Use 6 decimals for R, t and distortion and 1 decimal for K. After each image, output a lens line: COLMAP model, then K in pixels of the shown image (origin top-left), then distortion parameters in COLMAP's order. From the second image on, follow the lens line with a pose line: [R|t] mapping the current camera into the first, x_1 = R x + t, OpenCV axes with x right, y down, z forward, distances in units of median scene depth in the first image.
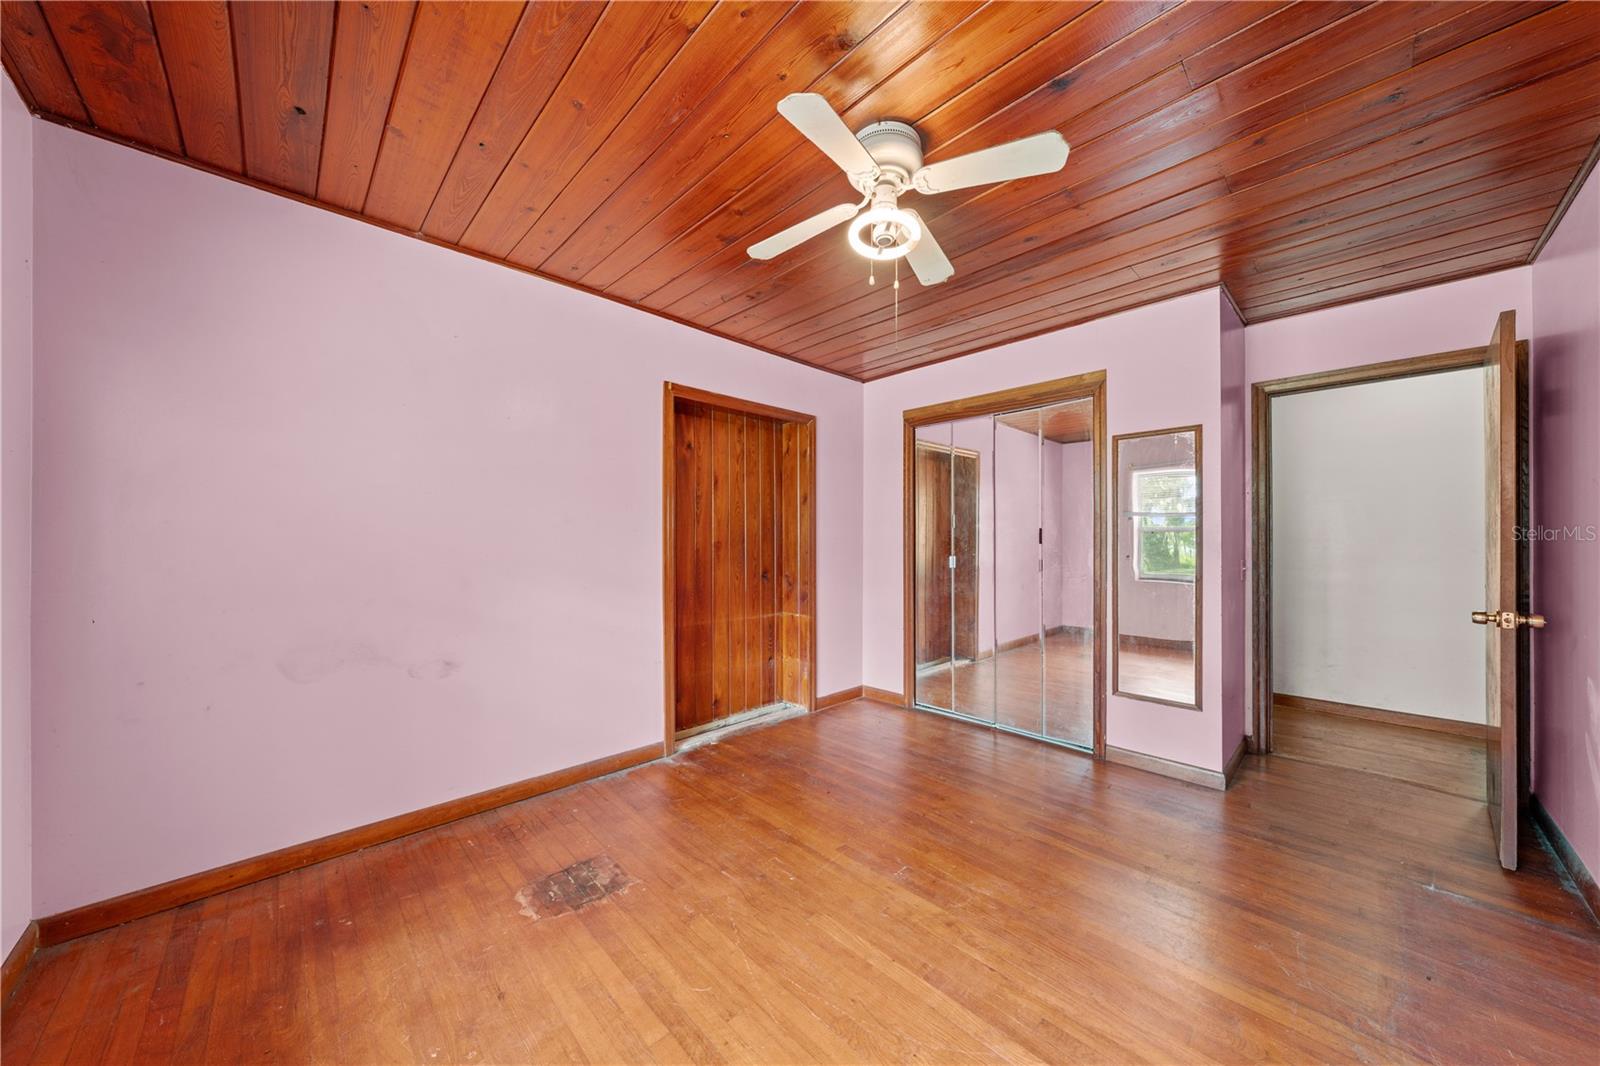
lens RADIAL K [[542.0, 0, 793.8], [0, 542.0, 544.1], [0, 0, 1]] dist [-0.002631, -0.000050]
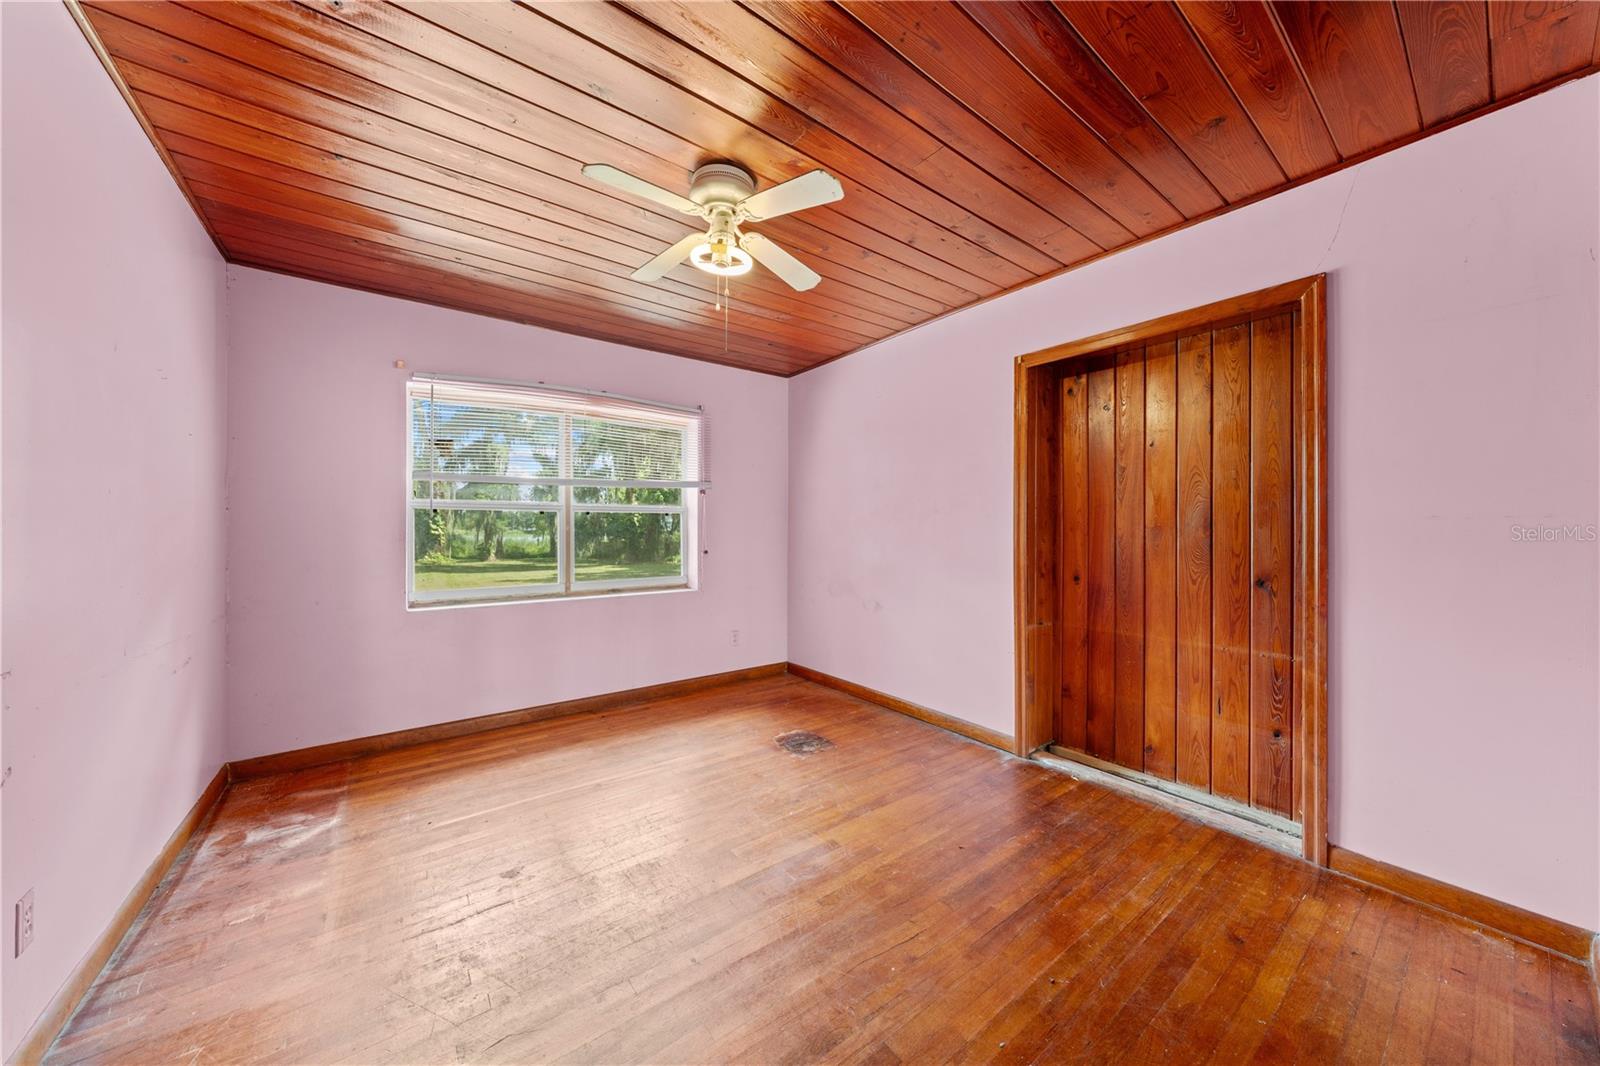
lens RADIAL K [[542.0, 0, 795.2], [0, 542.0, 526.6], [0, 0, 1]] dist [-0.002631, -0.000050]
pose [[-0.124930, -0.000077, -0.992166, 0.748065], [0.001343, 0.999999, -0.000246, -0.005802], [0.992165, -0.001363, -0.124930, 0.738464]]
